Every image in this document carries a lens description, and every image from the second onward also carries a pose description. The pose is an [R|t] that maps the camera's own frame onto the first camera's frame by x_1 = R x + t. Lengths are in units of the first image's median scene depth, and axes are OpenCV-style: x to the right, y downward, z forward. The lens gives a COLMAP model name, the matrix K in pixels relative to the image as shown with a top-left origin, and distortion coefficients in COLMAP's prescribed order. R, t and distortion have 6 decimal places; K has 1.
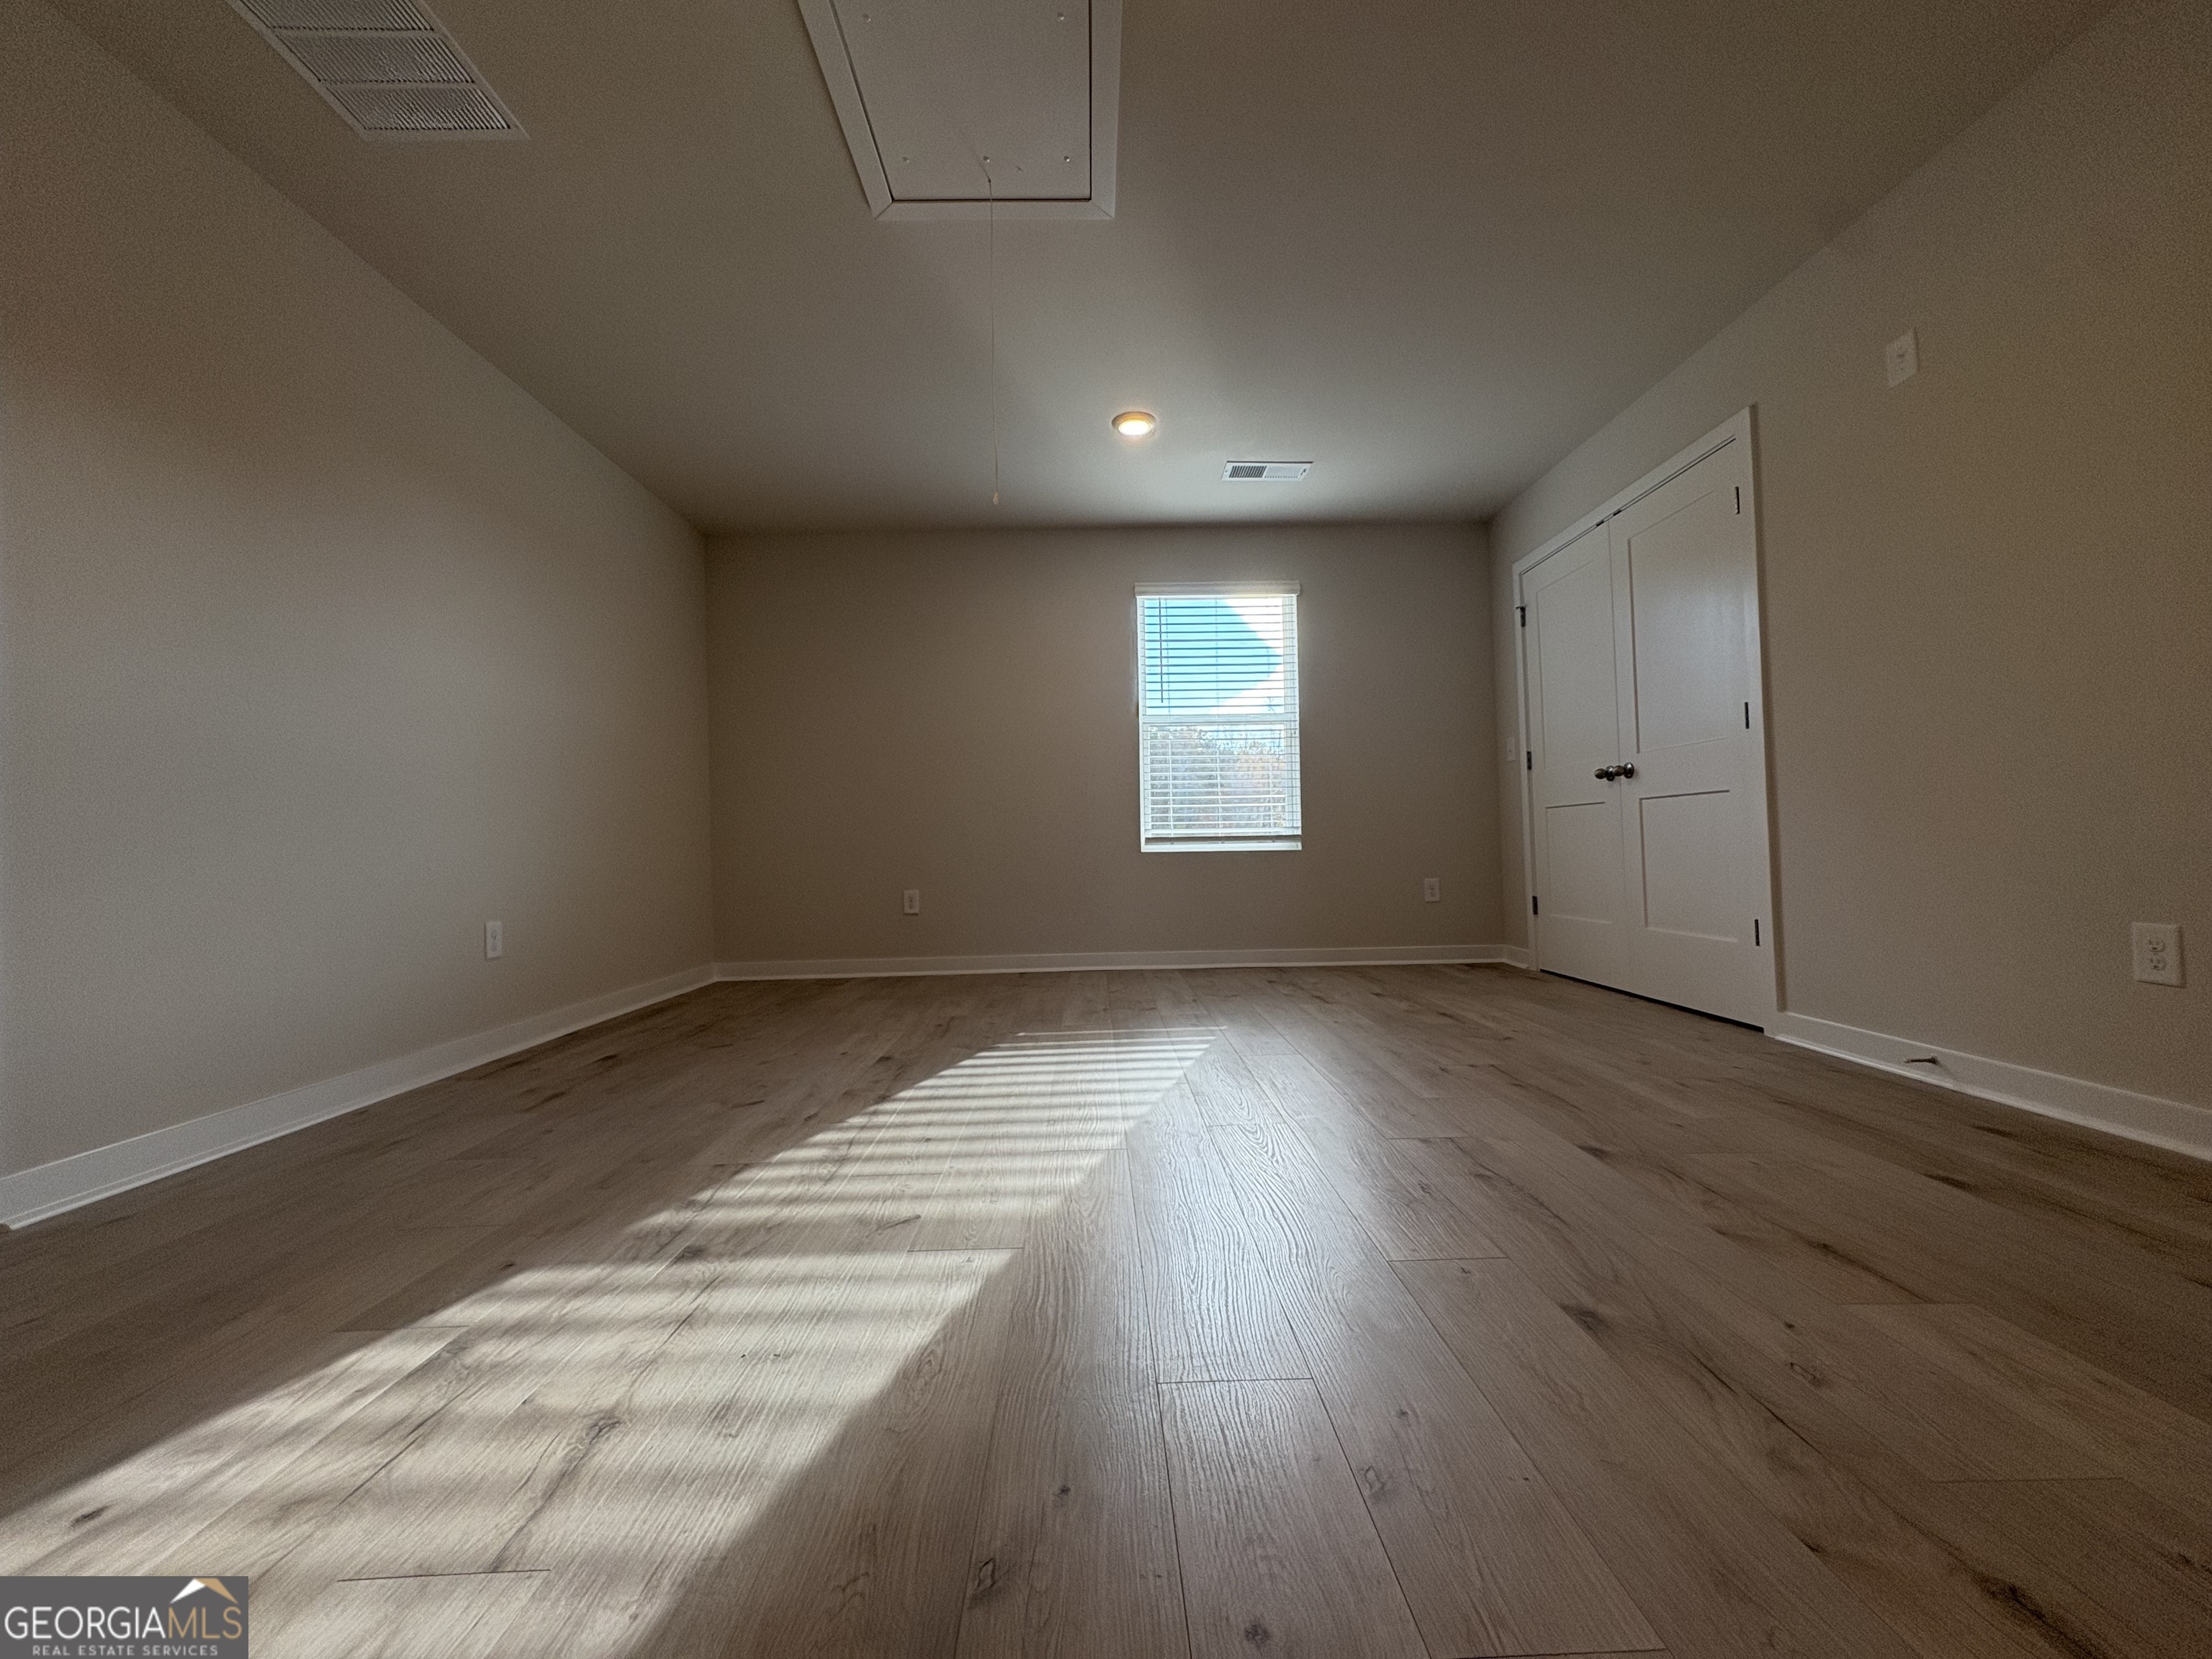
lens RADIAL K [[884.9, 0, 1104.9], [0, 884.9, 831.3], [0, 0, 1]] dist [0.000013, 0.000408]
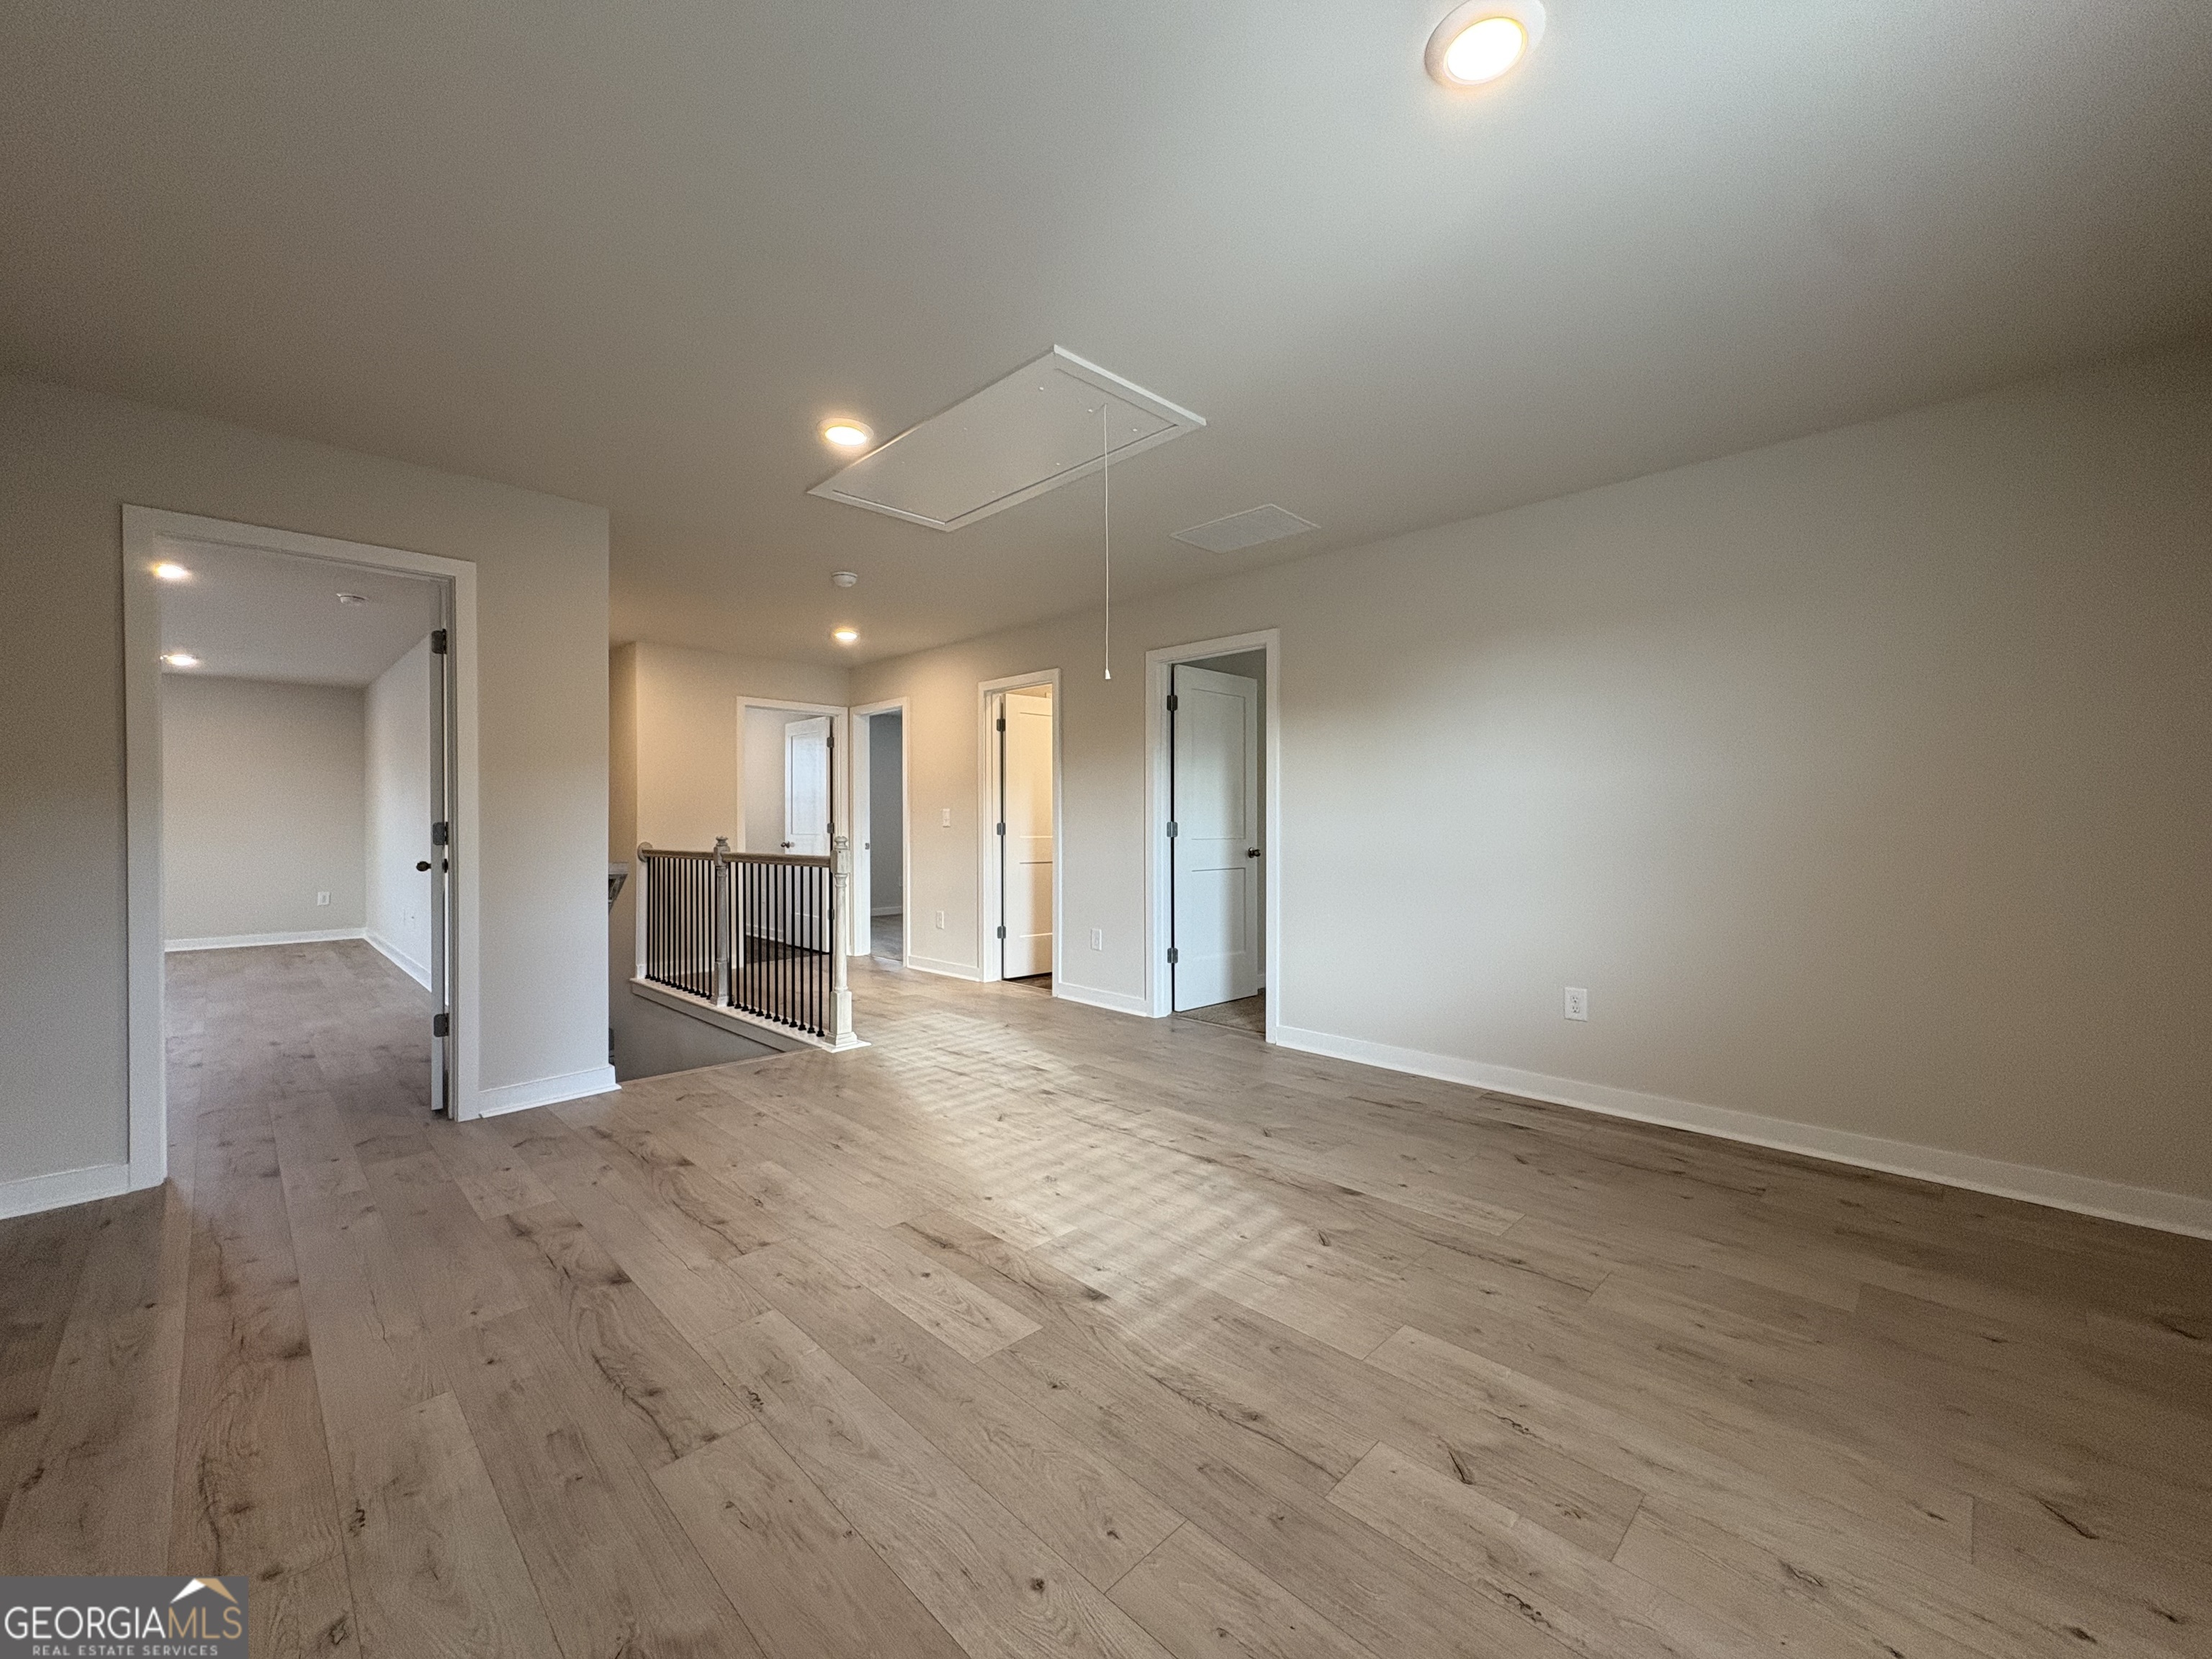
lens RADIAL K [[884.9, 0, 1104.9], [0, 884.9, 831.3], [0, 0, 1]] dist [0.000013, 0.000408]
pose [[-0.714796, 0.034536, -0.698479, 0.540568], [0.033490, 0.999324, 0.015139, -0.138335], [0.698530, -0.012570, -0.715470, 1.390240]]
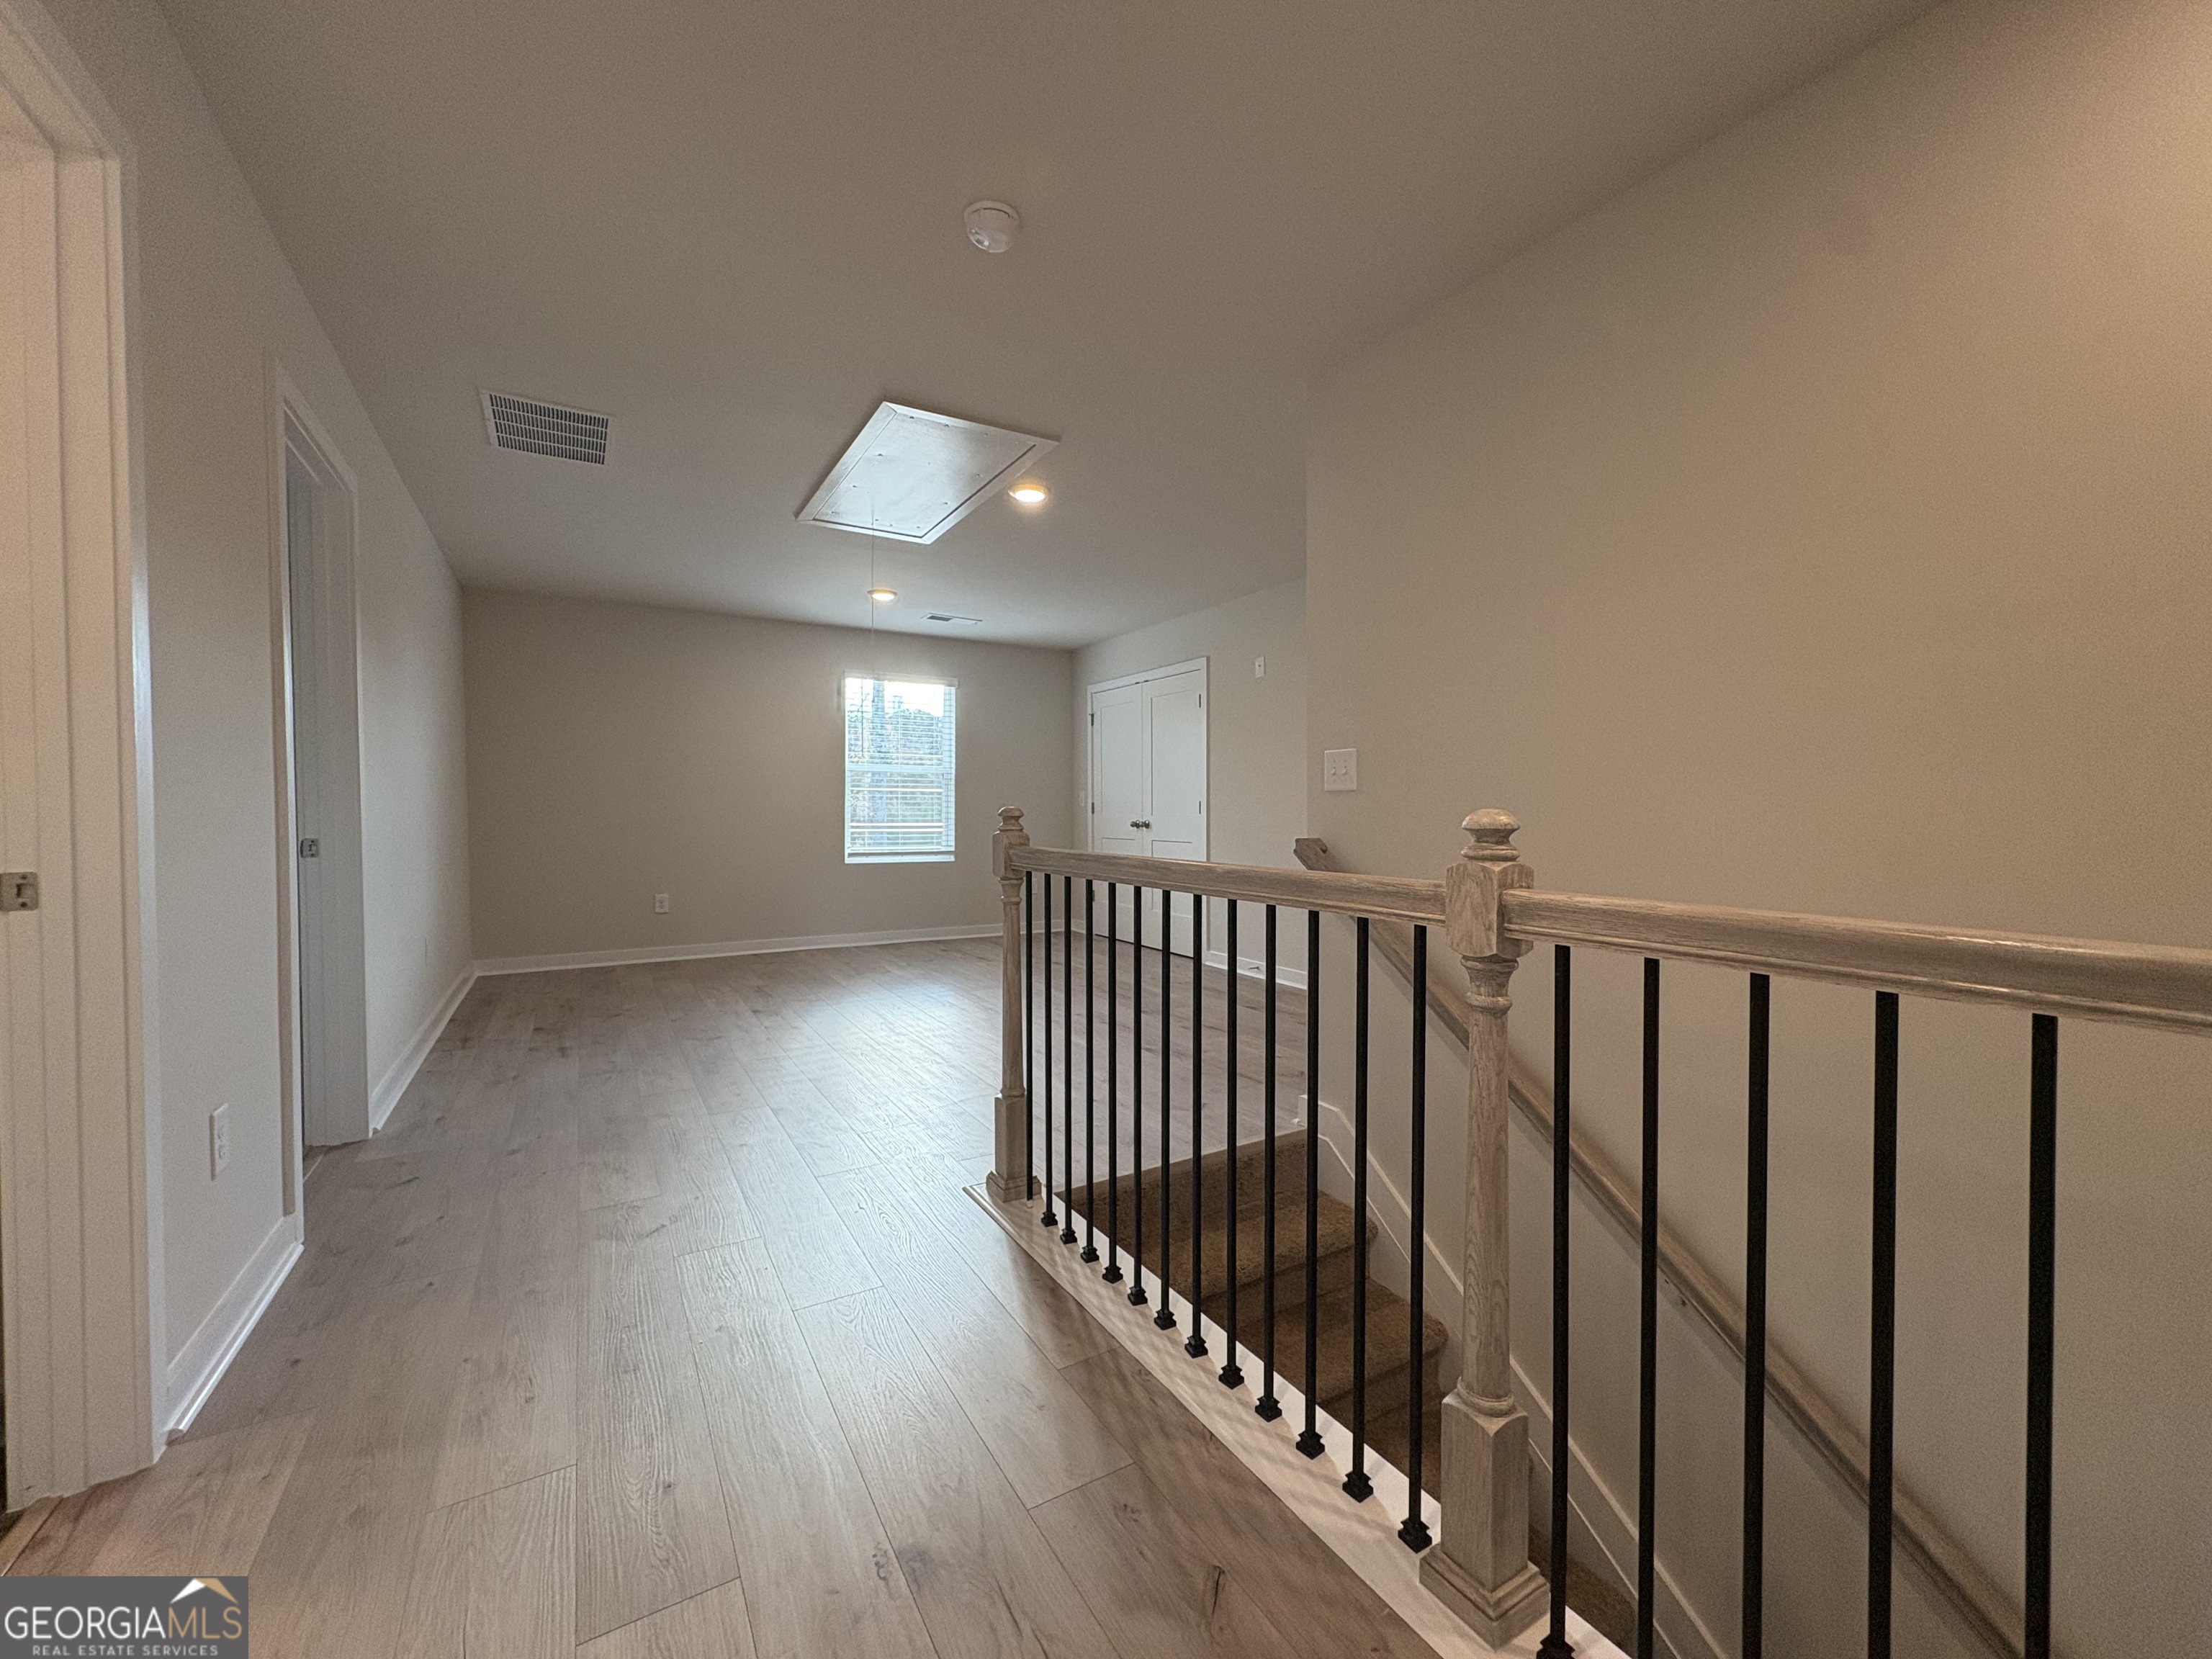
lens RADIAL K [[884.9, 0, 1104.9], [0, 884.9, 831.3], [0, 0, 1]] dist [0.000013, 0.000408]
pose [[0.869764, 0.012717, 0.493305, -0.462690], [-0.031534, 0.999057, 0.029845, -0.128883], [-0.492460, -0.041514, 0.869344, -0.654856]]
